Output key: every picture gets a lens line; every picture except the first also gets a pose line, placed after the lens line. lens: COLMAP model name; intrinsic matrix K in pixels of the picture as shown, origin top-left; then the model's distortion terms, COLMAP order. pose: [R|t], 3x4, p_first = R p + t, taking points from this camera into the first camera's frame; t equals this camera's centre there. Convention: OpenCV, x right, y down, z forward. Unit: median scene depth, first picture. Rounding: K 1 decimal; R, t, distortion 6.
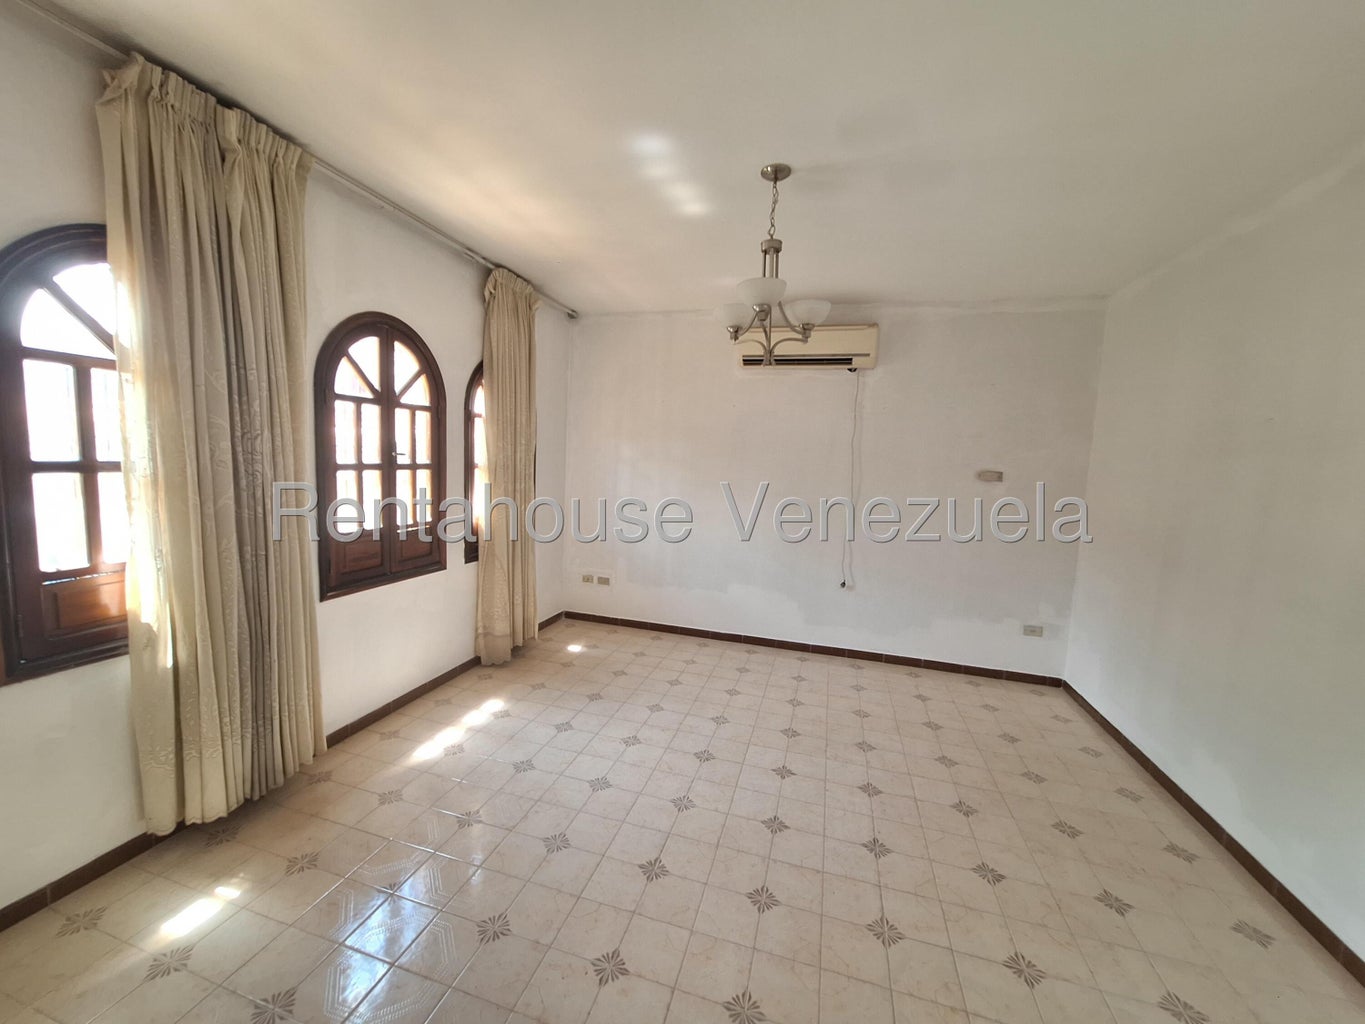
lens RADIAL K [[535.6, 0, 672.4], [0, 535.6, 514.6], [0, 0, 1]] dist [-0.002442, 0.000170]
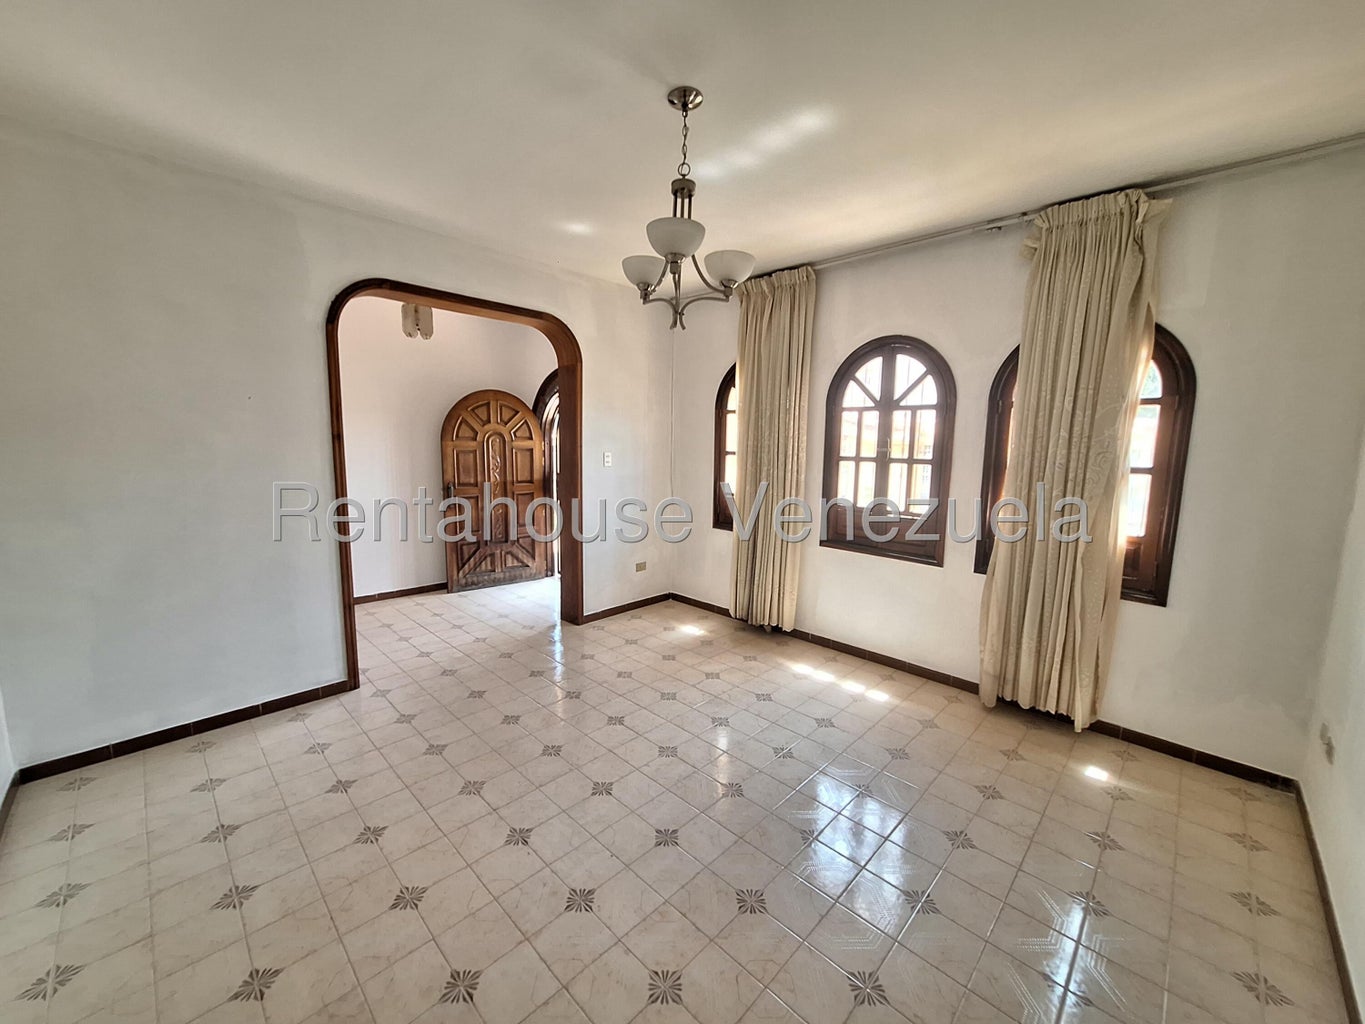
lens RADIAL K [[535.6, 0, 677.9], [0, 535.6, 511.8], [0, 0, 1]] dist [-0.002442, 0.000170]
pose [[-0.465947, 0.069545, -0.882075, 0.806662], [-0.128186, 0.981083, 0.145064, -0.094386], [0.875478, 0.180662, -0.448218, 1.204841]]
